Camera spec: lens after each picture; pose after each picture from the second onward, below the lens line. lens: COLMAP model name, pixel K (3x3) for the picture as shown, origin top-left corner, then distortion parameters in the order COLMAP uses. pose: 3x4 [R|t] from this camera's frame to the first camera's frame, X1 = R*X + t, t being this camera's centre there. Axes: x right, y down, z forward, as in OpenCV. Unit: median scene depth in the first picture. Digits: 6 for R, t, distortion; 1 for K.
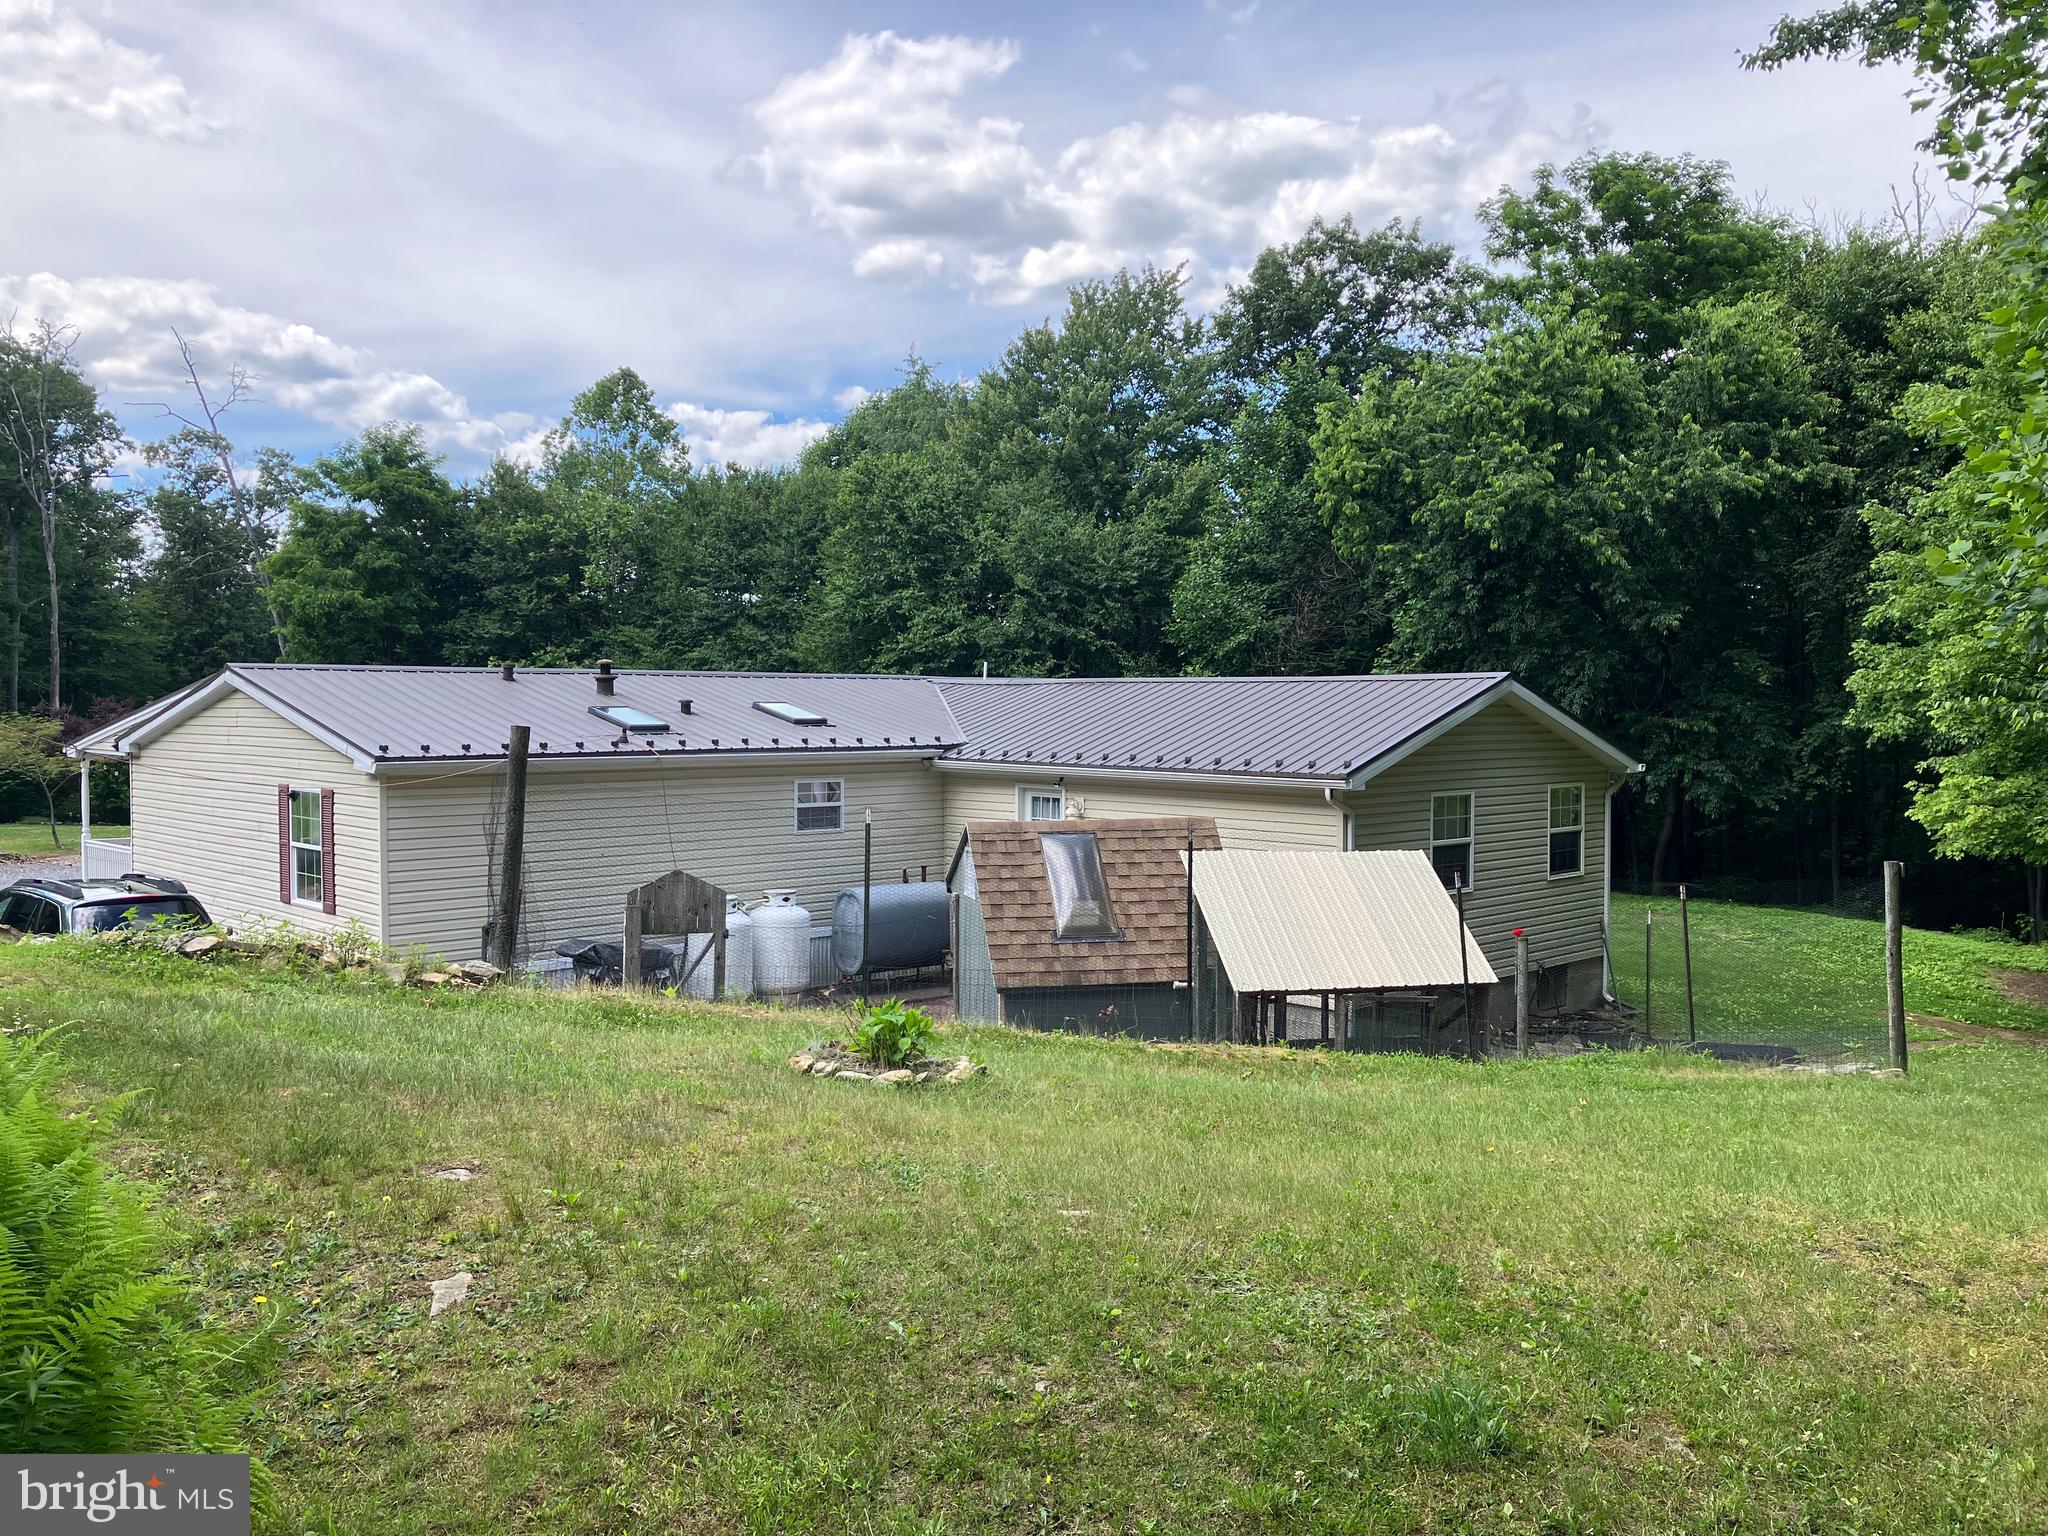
lens RADIAL K [[1630.7, 0, 1024.0], [0, 1630.7, 768.0], [0, 0, 1]] dist [0.011478, 0.003099]
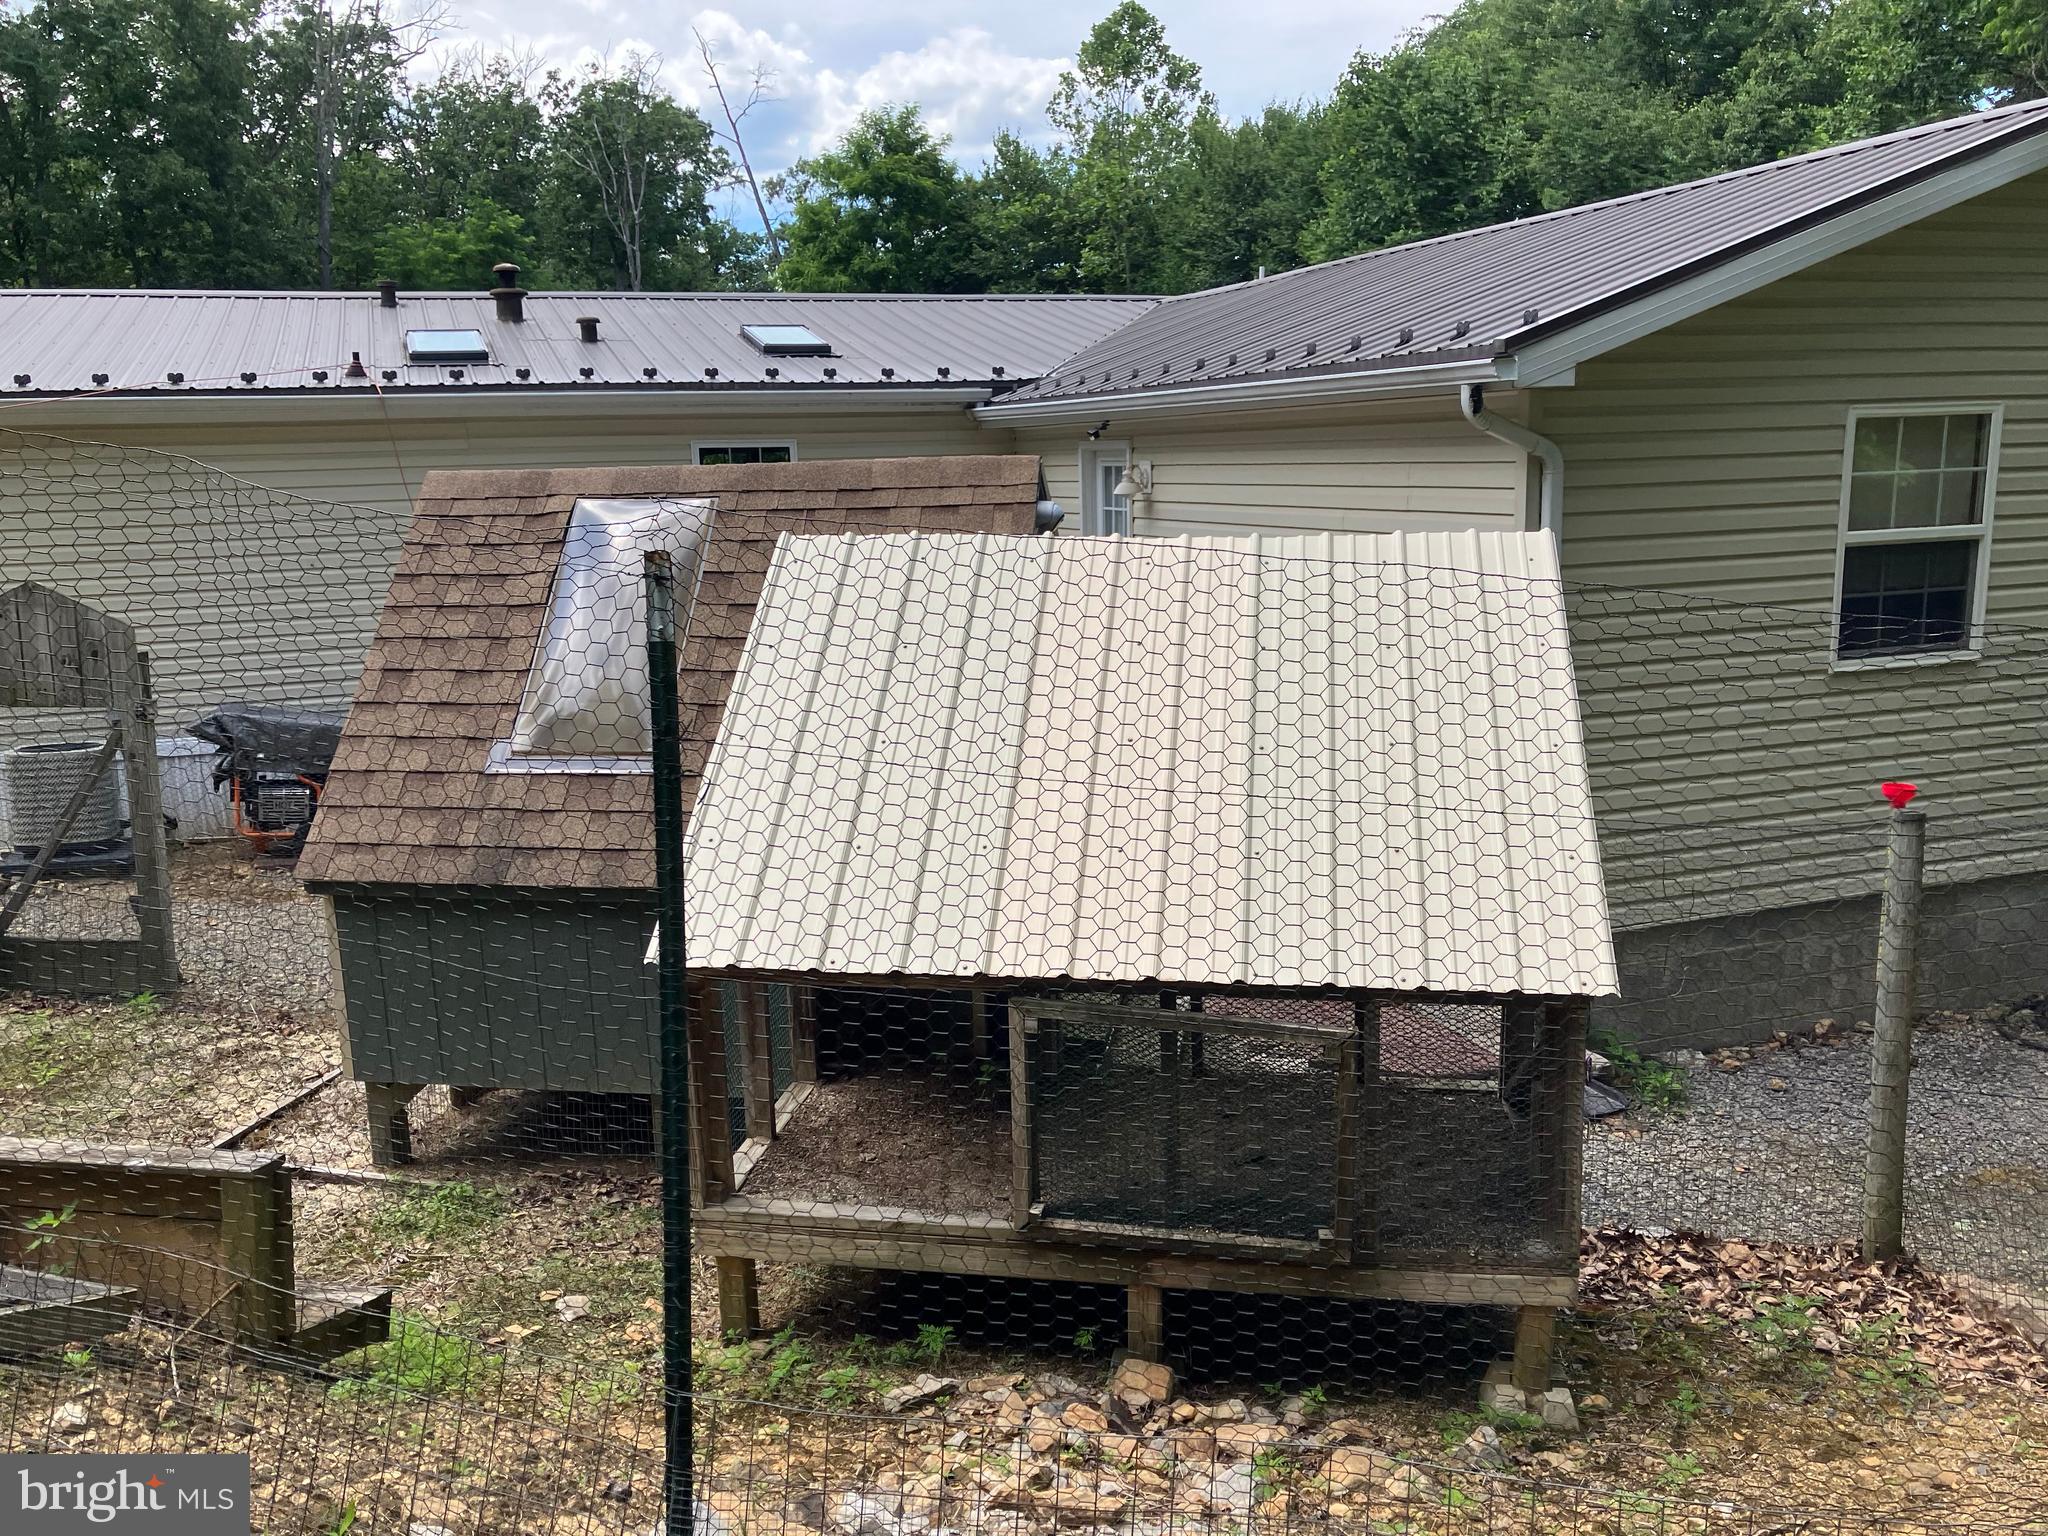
lens RADIAL K [[1630.7, 0, 1024.0], [0, 1630.7, 768.0], [0, 0, 1]] dist [0.011478, 0.003099]
pose [[0.904896, 0.054466, -0.422133, 0.098060], [0.011759, 0.988201, 0.152711, 0.015683], [0.425470, -0.143151, 0.893579, 0.229345]]
